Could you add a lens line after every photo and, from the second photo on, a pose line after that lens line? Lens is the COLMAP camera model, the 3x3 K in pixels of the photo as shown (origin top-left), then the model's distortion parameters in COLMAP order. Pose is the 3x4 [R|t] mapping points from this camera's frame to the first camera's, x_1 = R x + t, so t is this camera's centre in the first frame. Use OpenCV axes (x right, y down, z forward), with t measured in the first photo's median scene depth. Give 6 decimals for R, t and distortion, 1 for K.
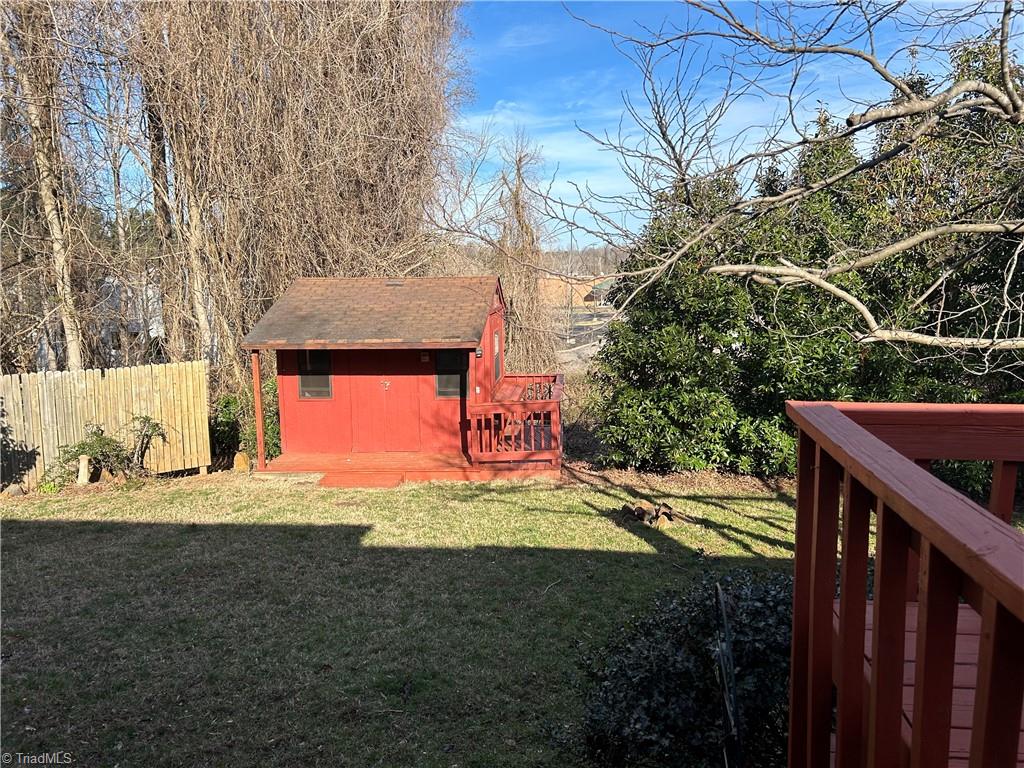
lens RADIAL K [[781.4, 0, 512.3], [0, 781.4, 383.8], [0, 0, 1]] dist [0.032512, -0.049993]
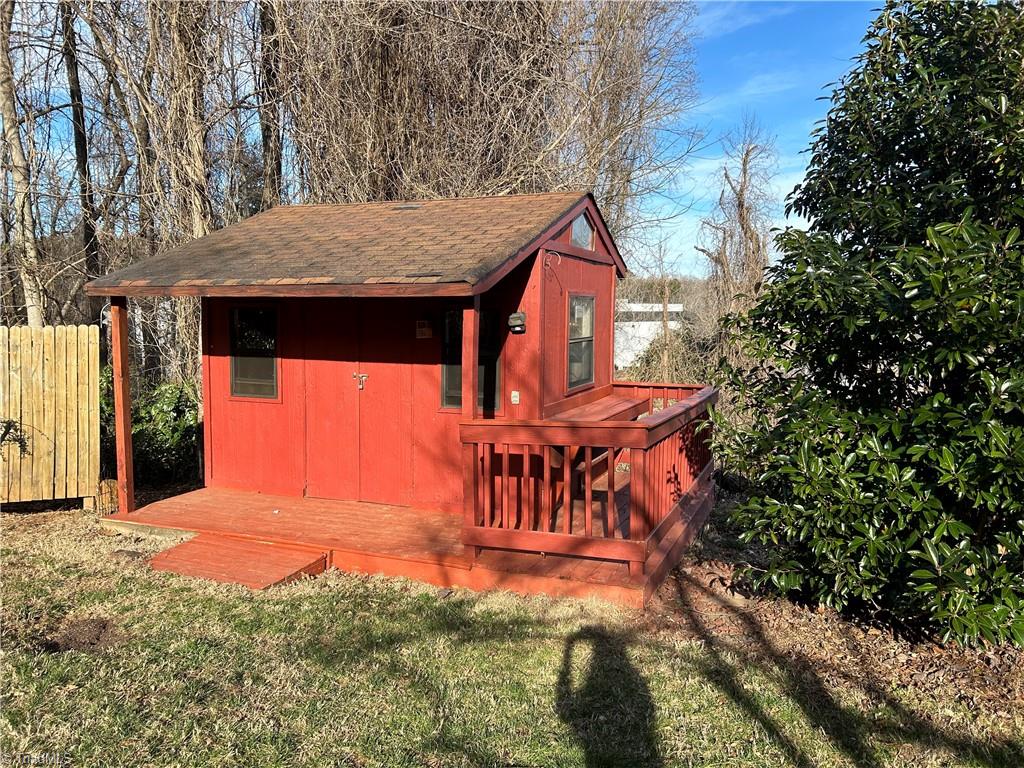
lens RADIAL K [[781.4, 0, 510.1], [0, 781.4, 379.2], [0, 0, 1]] dist [0.032512, -0.049993]
pose [[0.954268, 0.049440, -0.294837, 0.110409], [-0.063913, 0.997167, -0.039650, 0.018045], [0.292041, 0.056681, 0.954725, 0.561766]]
